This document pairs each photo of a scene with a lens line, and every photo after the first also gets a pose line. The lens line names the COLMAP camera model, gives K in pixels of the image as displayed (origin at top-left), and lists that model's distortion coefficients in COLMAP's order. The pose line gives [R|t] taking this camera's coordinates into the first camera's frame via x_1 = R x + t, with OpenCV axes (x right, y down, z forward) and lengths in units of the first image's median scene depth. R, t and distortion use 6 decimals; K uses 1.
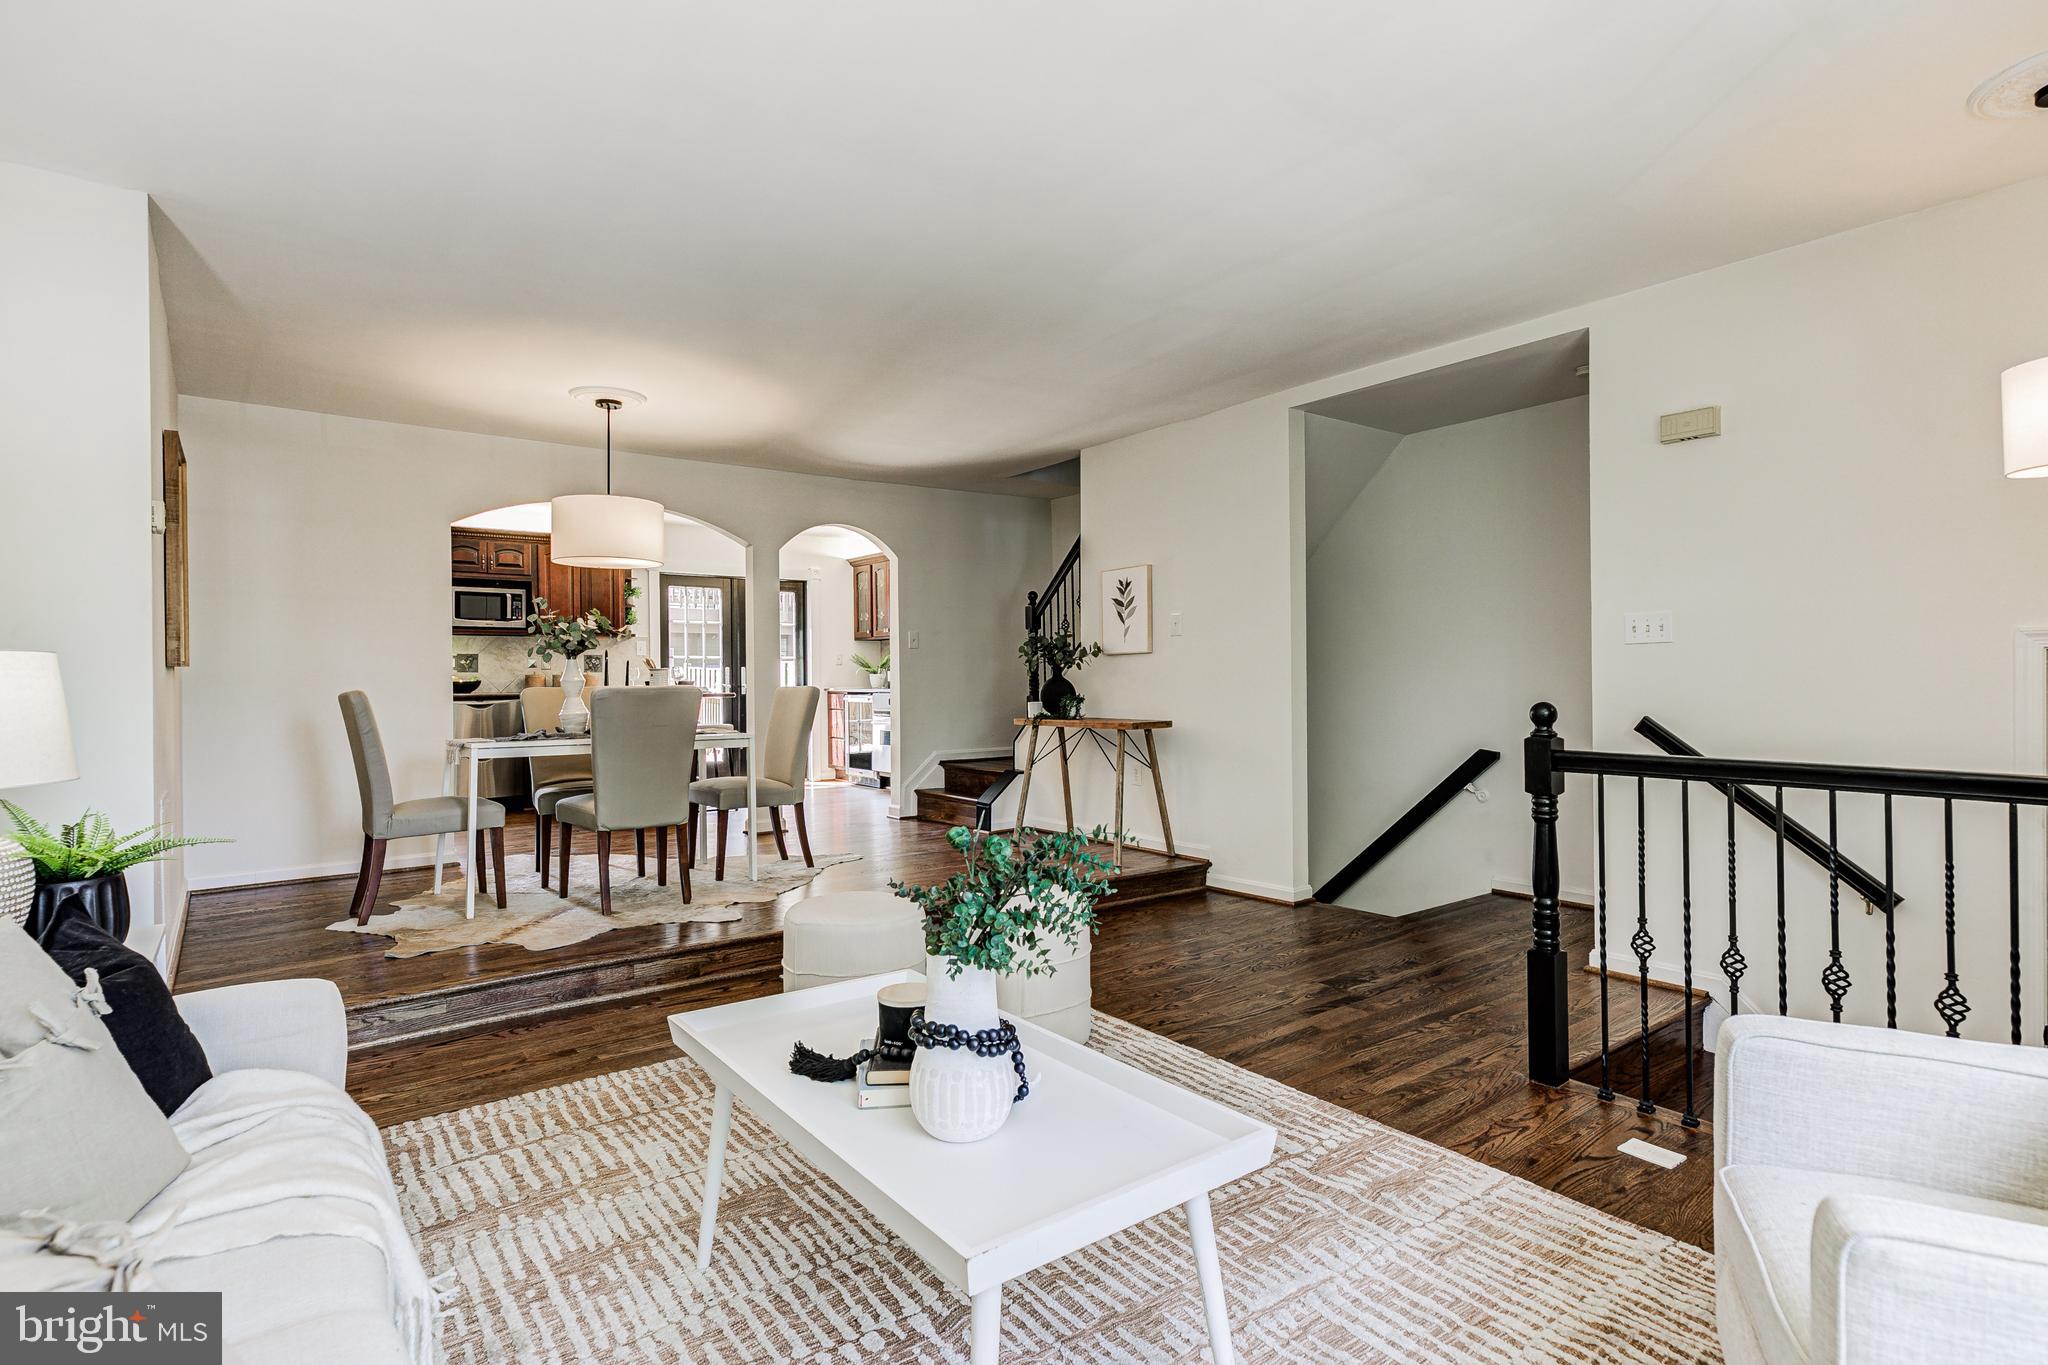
lens RADIAL K [[1024.2, 0, 1022.7], [0, 1024.2, 679.2], [0, 0, 1]] dist [0.013734, -0.002050]
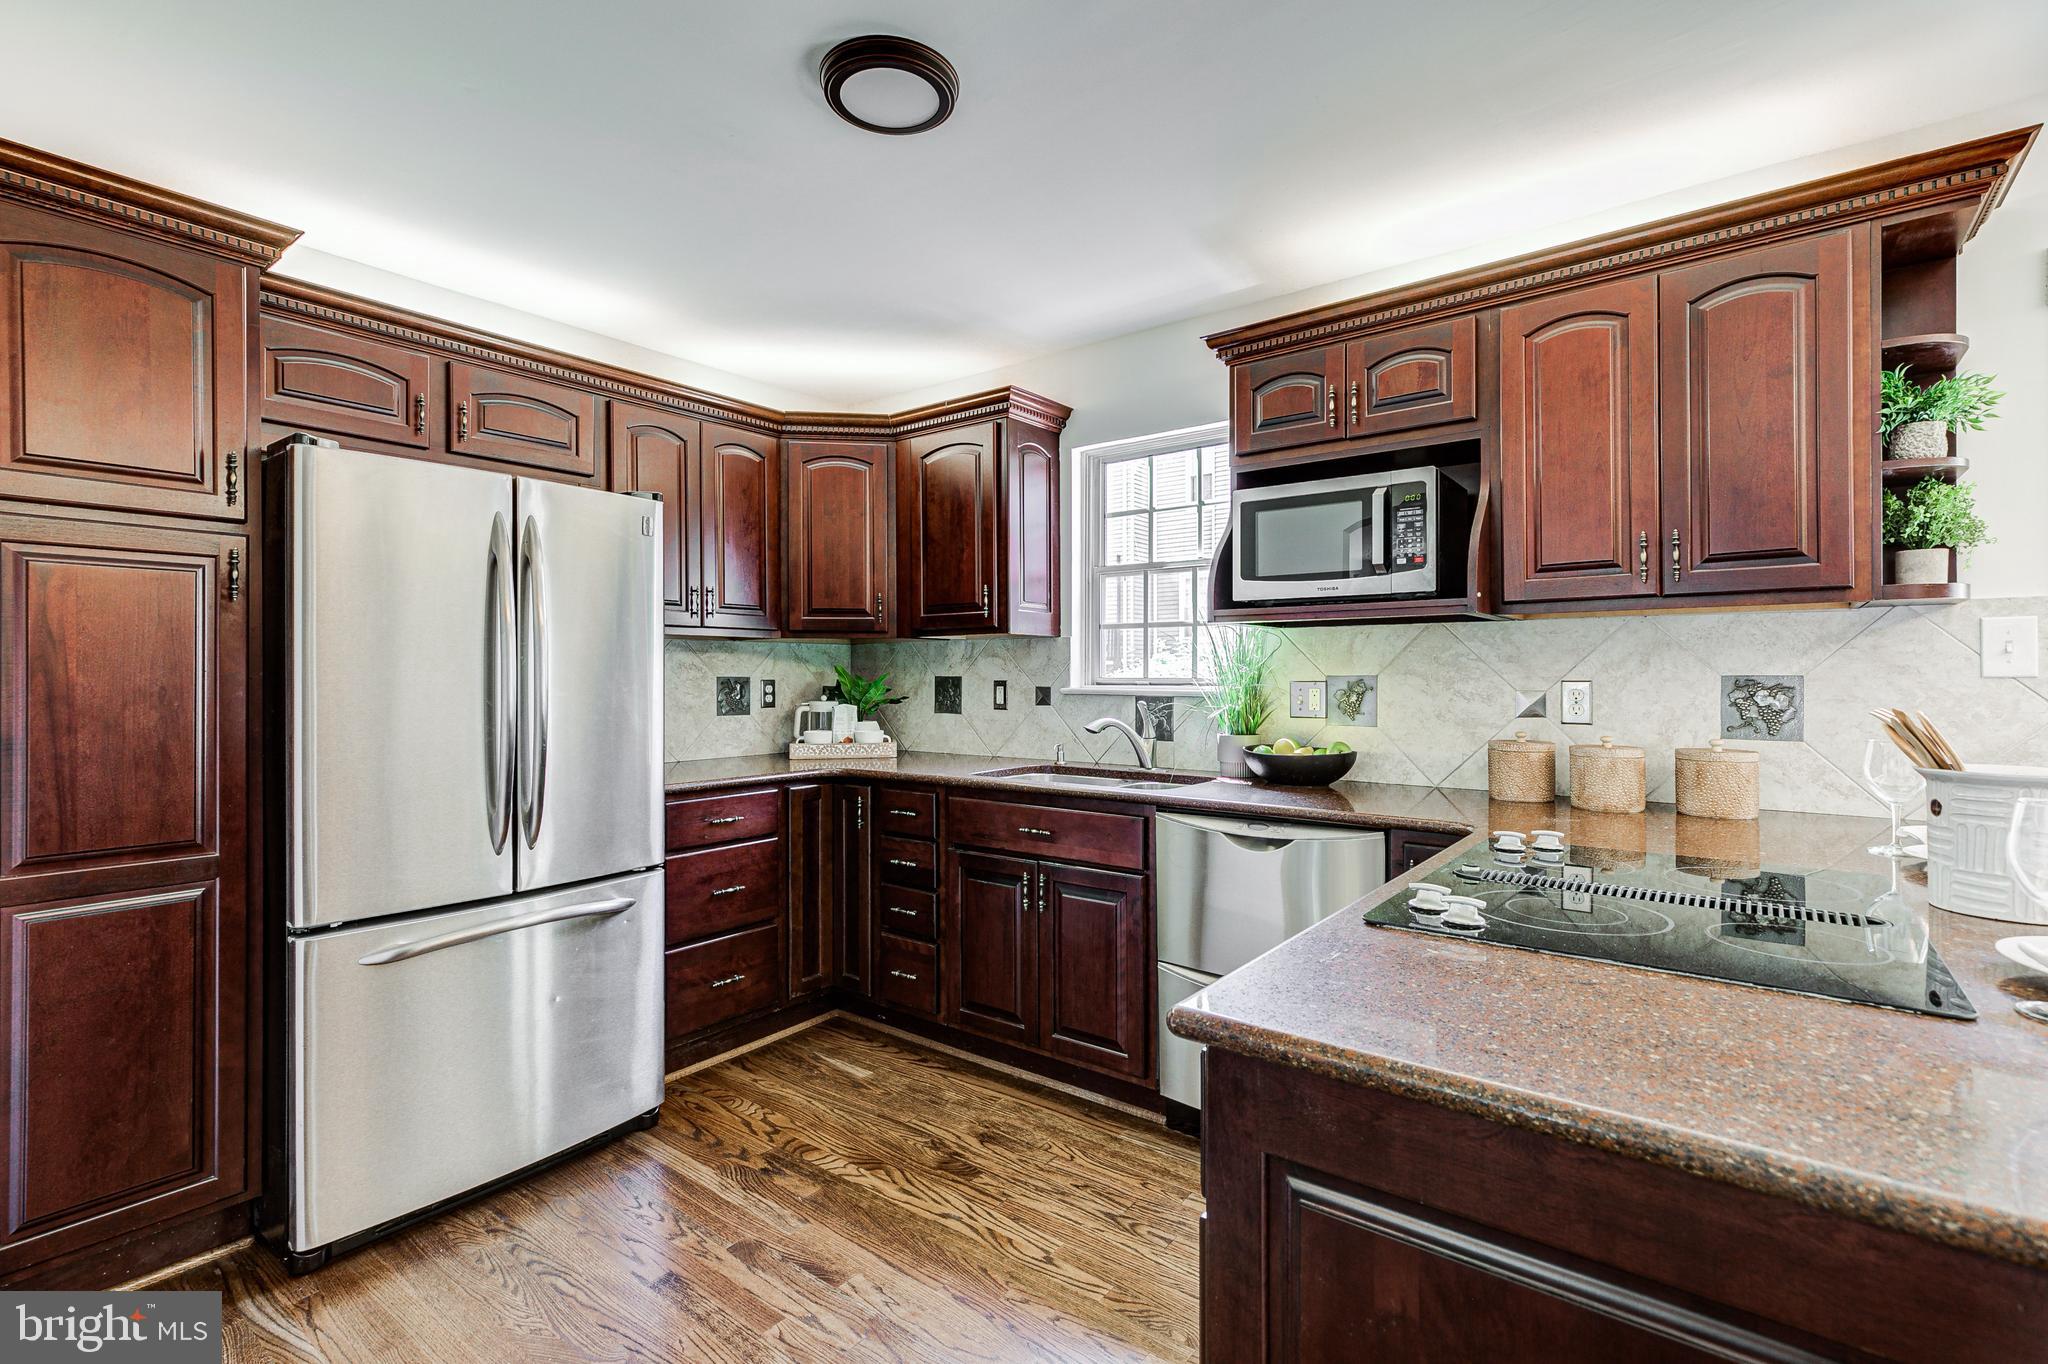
lens RADIAL K [[926.5, 0, 1030.3], [0, 926.5, 676.0], [0, 0, 1]] dist [0.006240, 0.000111]
pose [[0.262496, 0.006071, -0.964914, -0.362935], [-0.003092, 0.999980, 0.005450, -0.038174], [0.964928, 0.001553, 0.262509, 1.170999]]
